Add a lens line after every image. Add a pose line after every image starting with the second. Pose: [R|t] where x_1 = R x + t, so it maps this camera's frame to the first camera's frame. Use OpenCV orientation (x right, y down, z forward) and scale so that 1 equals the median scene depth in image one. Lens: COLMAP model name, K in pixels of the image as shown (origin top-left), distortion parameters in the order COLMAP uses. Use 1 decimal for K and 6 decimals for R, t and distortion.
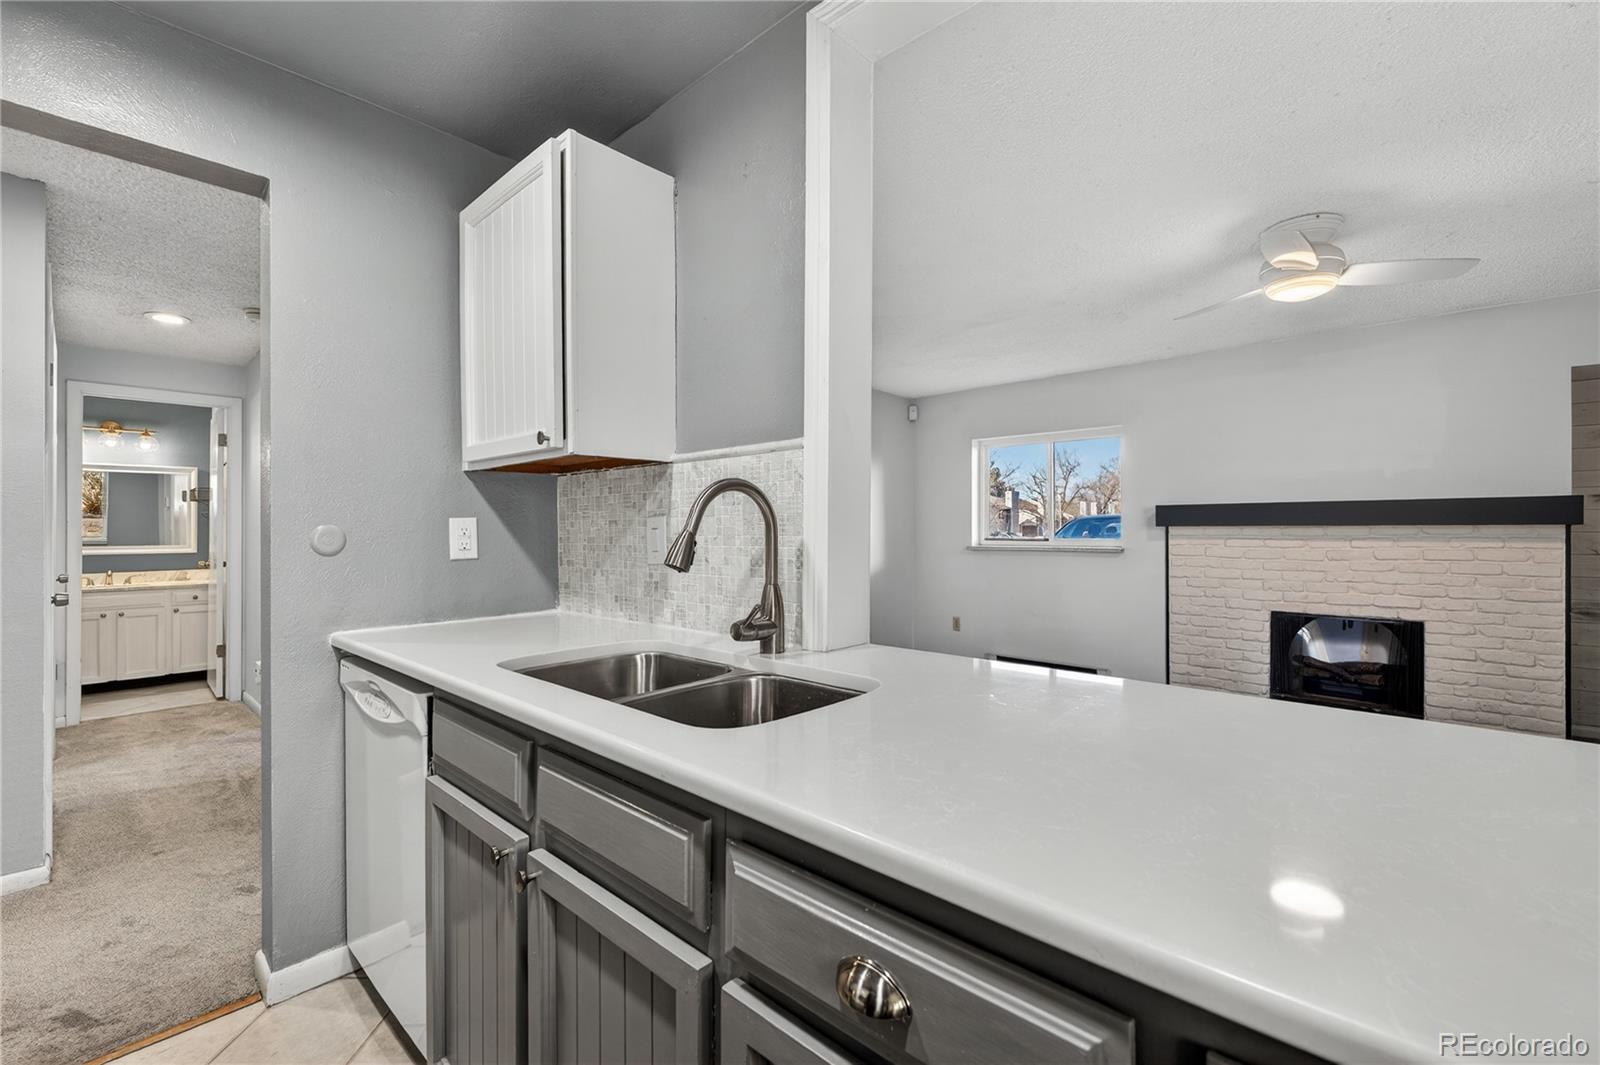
lens RADIAL K [[671.6, 0, 794.3], [0, 671.6, 527.8], [0, 0, 1]] dist [0.000383, -0.000256]
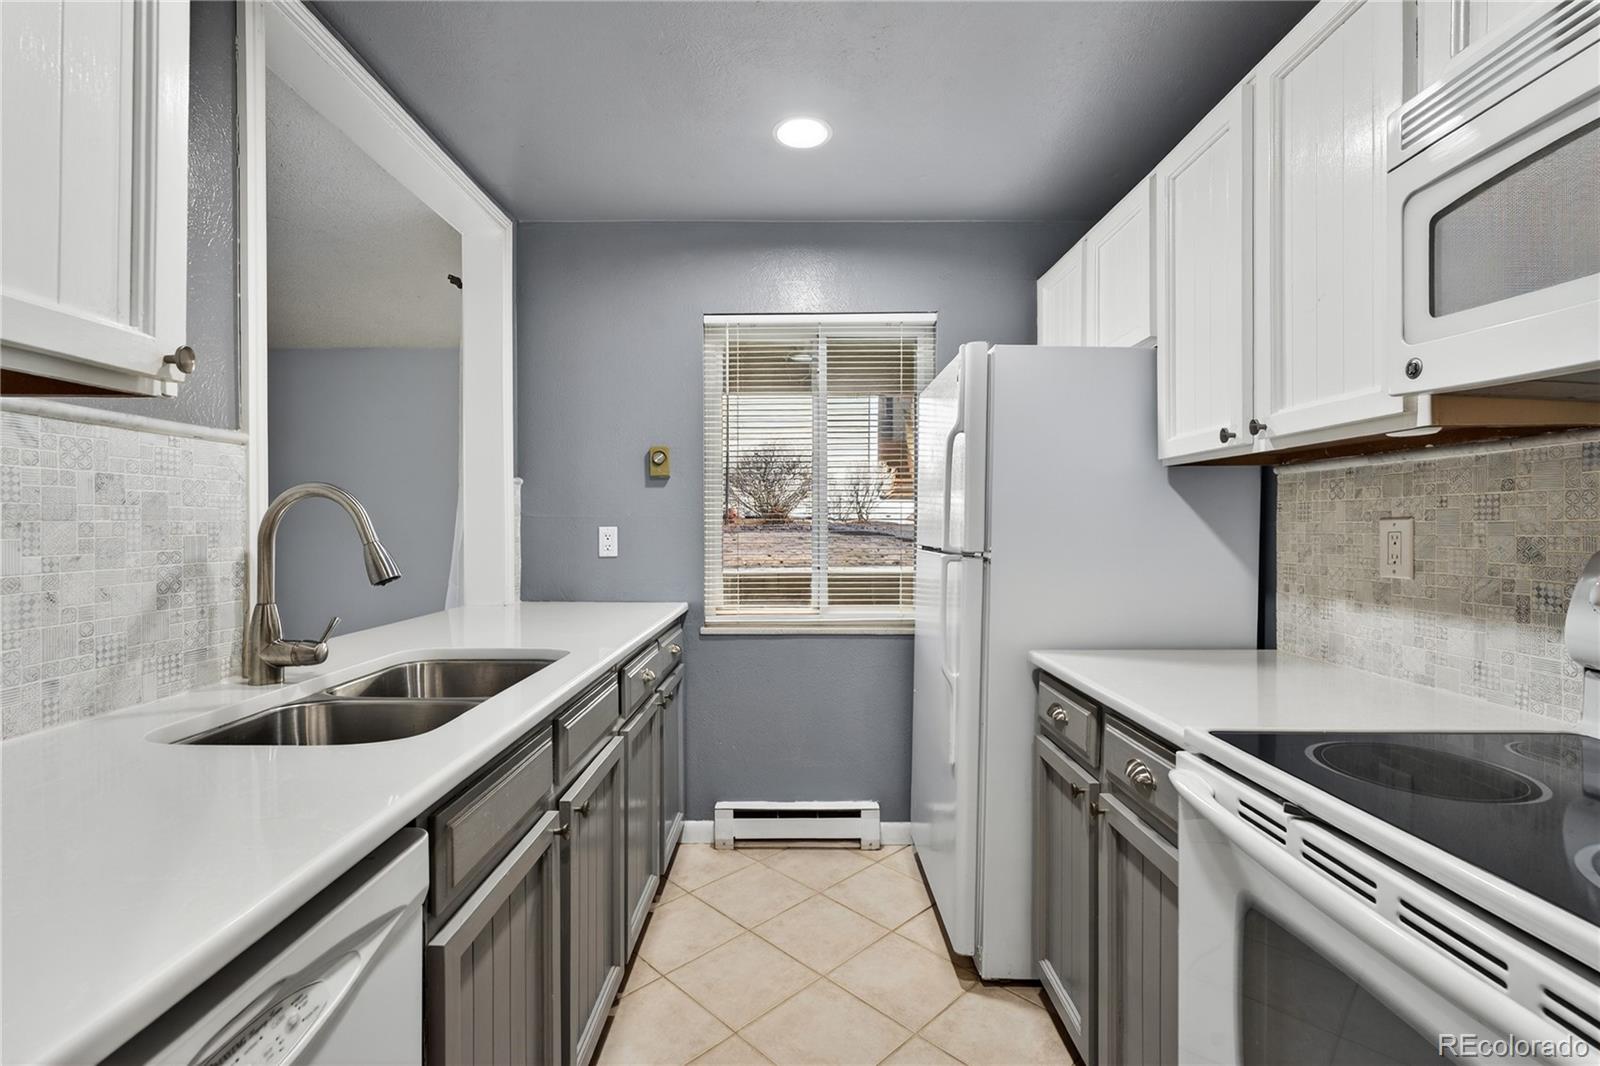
lens RADIAL K [[671.6, 0, 794.3], [0, 671.6, 528.3], [0, 0, 1]] dist [0.000383, -0.000256]
pose [[-0.679788, 0.000850, 0.733409, -0.935578], [-0.000654, 0.999998, -0.001765, -0.009568], [-0.733409, -0.001679, -0.679786, 0.906502]]
